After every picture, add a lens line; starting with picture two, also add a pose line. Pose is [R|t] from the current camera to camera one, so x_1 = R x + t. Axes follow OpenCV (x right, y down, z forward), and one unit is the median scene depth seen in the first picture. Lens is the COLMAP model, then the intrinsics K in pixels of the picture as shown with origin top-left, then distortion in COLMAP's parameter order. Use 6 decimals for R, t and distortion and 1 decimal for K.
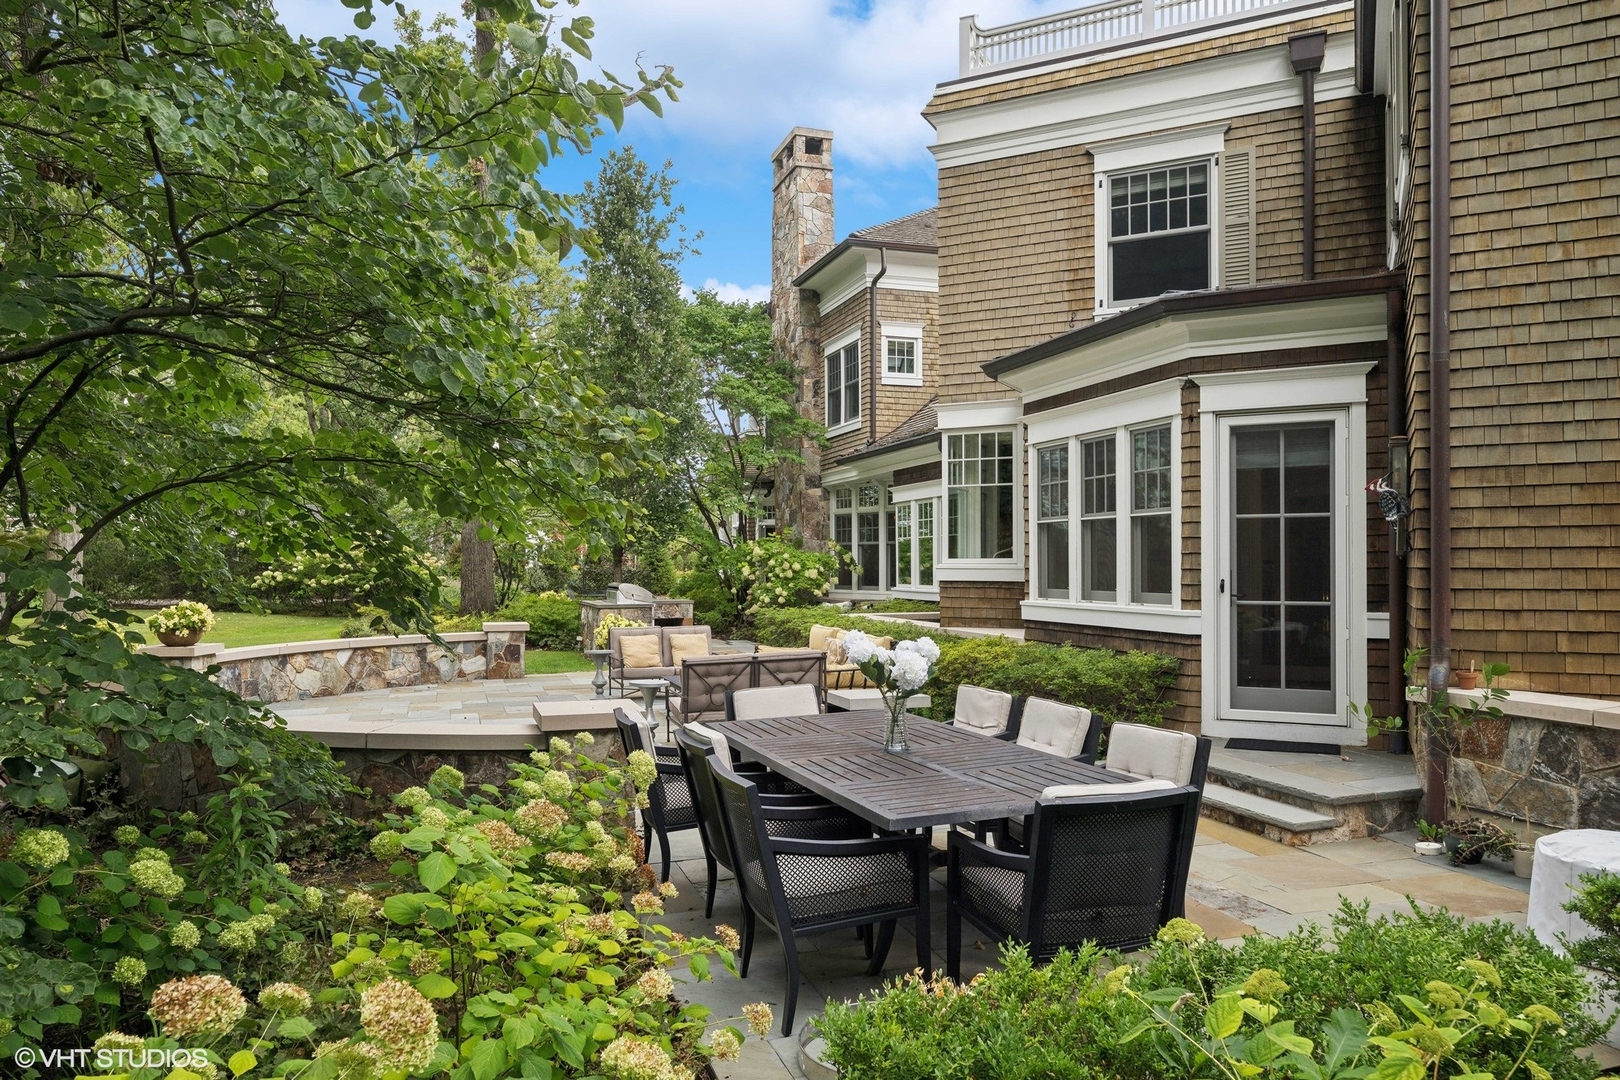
lens RADIAL K [[1094.6, 0, 808.1], [0, 1094.6, 545.1], [0, 0, 1]] dist [0.003805, 0.000493]
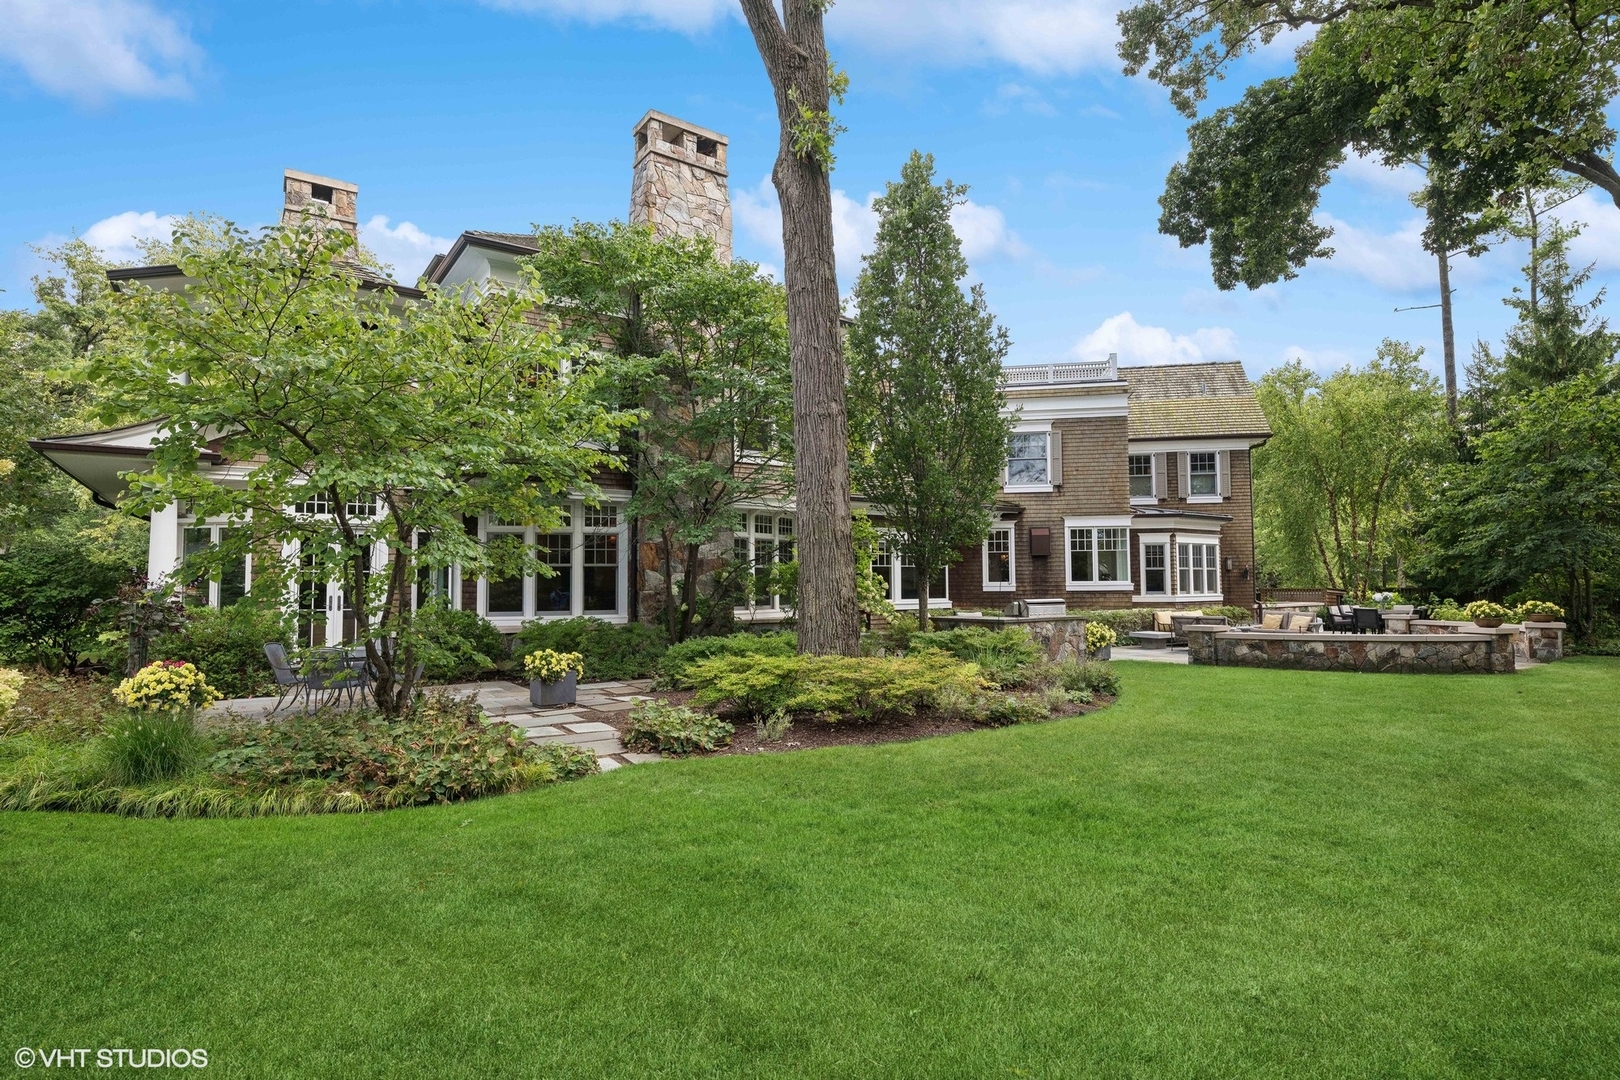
lens RADIAL K [[824.6, 0, 812.3], [0, 824.6, 539.7], [0, 0, 1]] dist [0.000552, -0.001214]
pose [[-0.293406, 0.056058, 0.954343, -1.378215], [-0.010190, 0.998039, -0.061757, 0.040538], [-0.955934, -0.027845, -0.292260, 2.182918]]
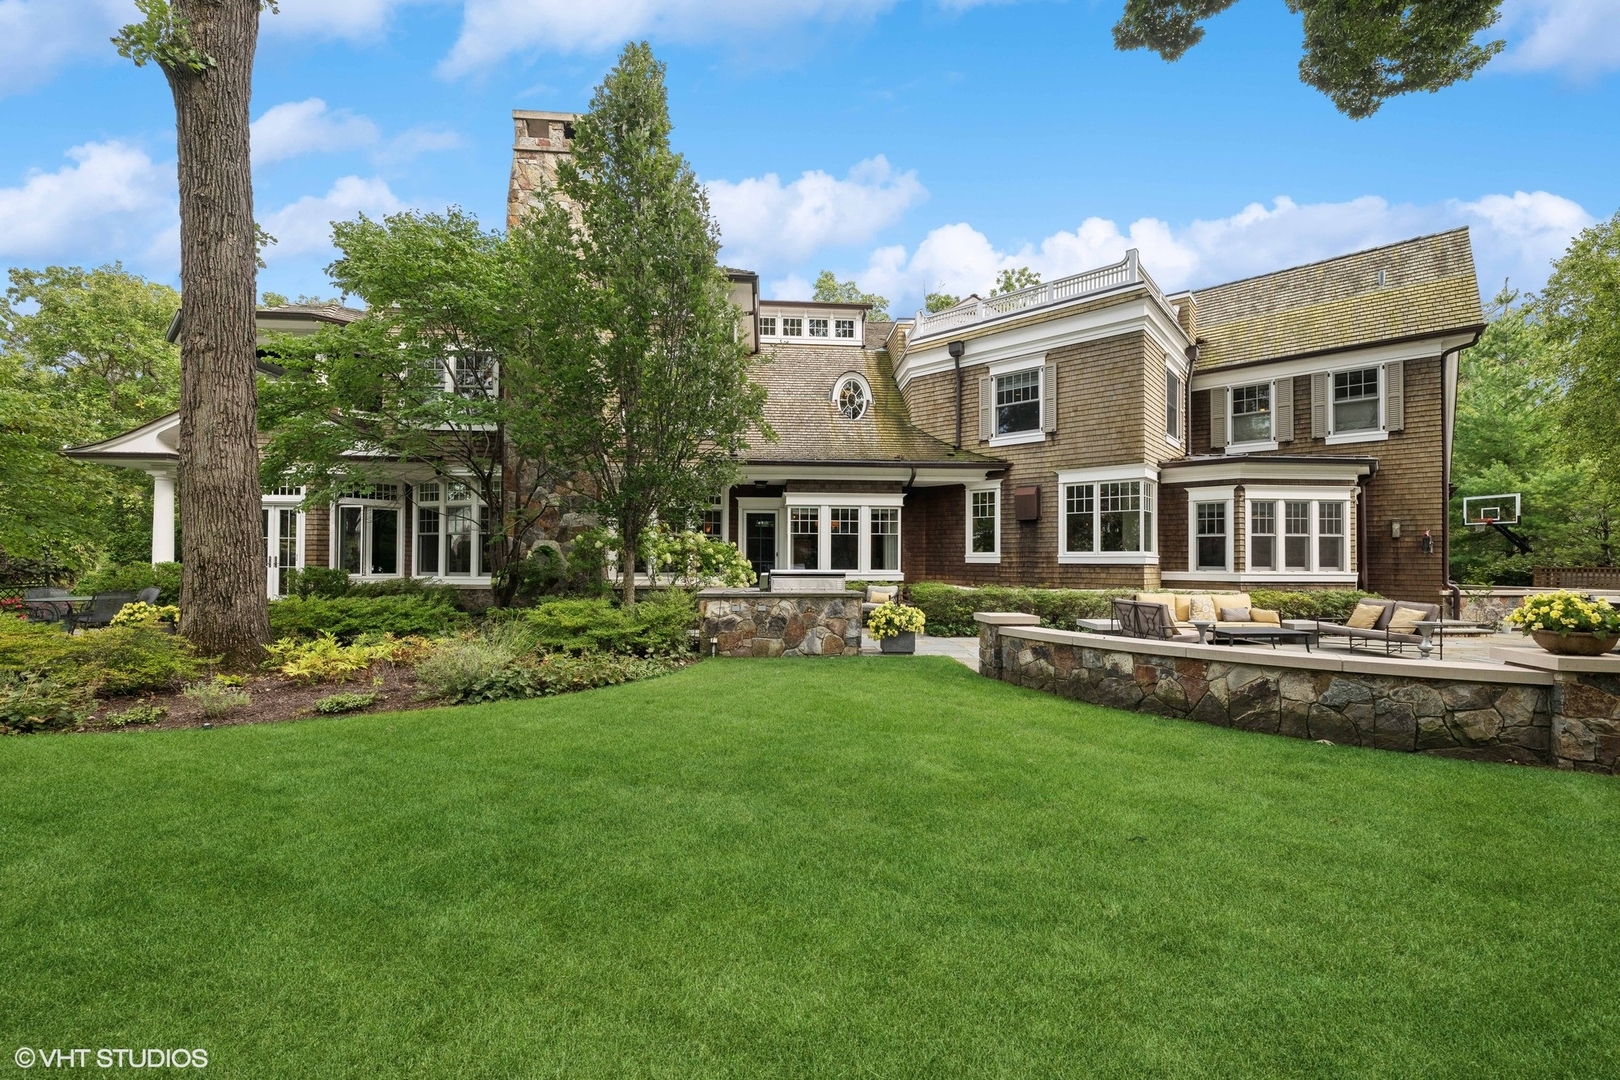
lens RADIAL K [[652.8, 0, 810.2], [0, 652.8, 549.3], [0, 0, 1]] dist [0.000440, 0.000431]
pose [[0.243550, 0.017716, 0.969726, -1.031711], [-0.022637, 0.999665, -0.012578, 0.034652], [-0.969624, -0.018889, 0.243869, 1.268899]]
